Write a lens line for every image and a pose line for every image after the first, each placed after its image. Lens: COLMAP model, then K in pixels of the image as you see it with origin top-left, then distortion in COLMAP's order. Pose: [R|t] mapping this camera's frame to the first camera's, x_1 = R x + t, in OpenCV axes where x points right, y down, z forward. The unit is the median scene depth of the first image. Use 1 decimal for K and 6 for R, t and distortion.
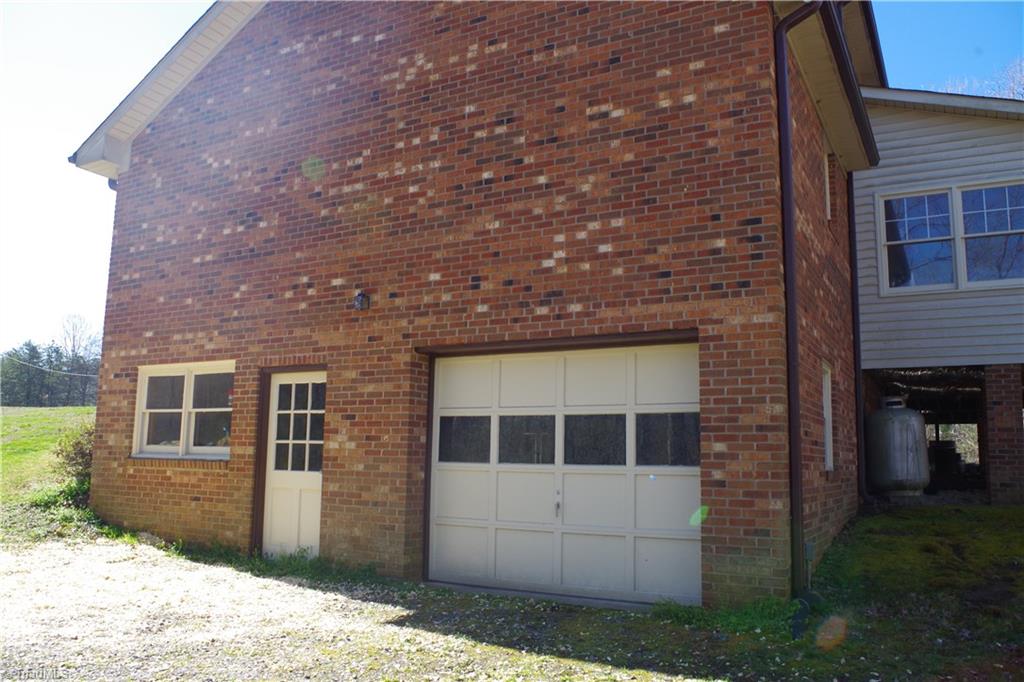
lens RADIAL K [[808.4, 0, 513.8], [0, 808.4, 339.9], [0, 0, 1]] dist [-0.088866, 0.043902]
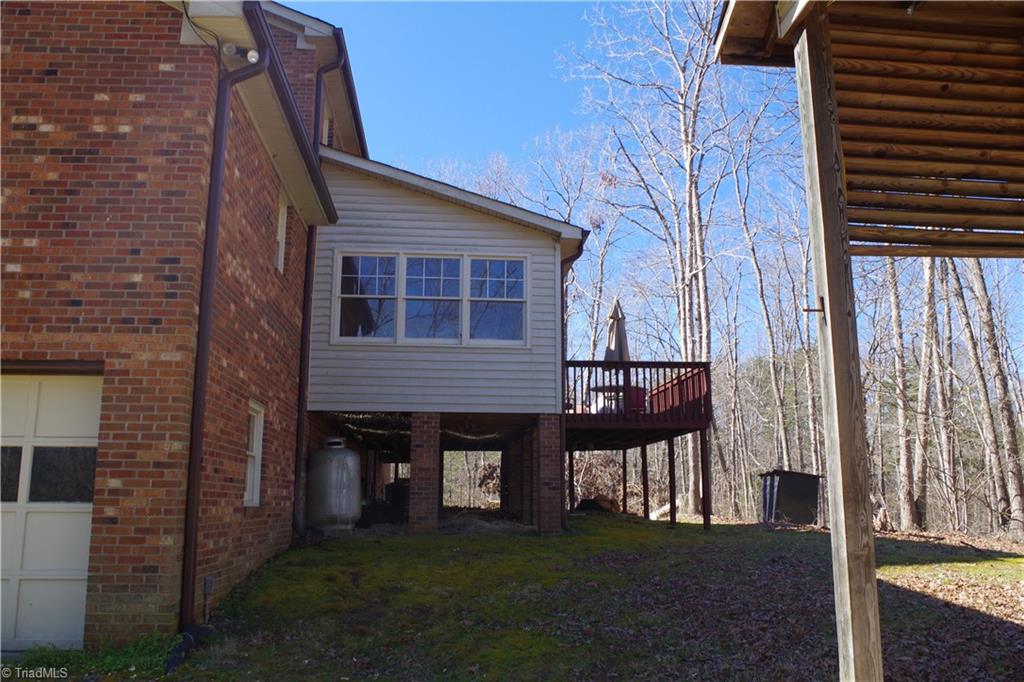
lens RADIAL K [[808.4, 0, 514.1], [0, 808.4, 340.9], [0, 0, 1]] dist [-0.088866, 0.043902]
pose [[0.831940, 0.087748, 0.547883, 0.105465], [-0.064199, 0.996007, -0.062035, -0.010532], [-0.551139, 0.016436, 0.834252, -0.074478]]
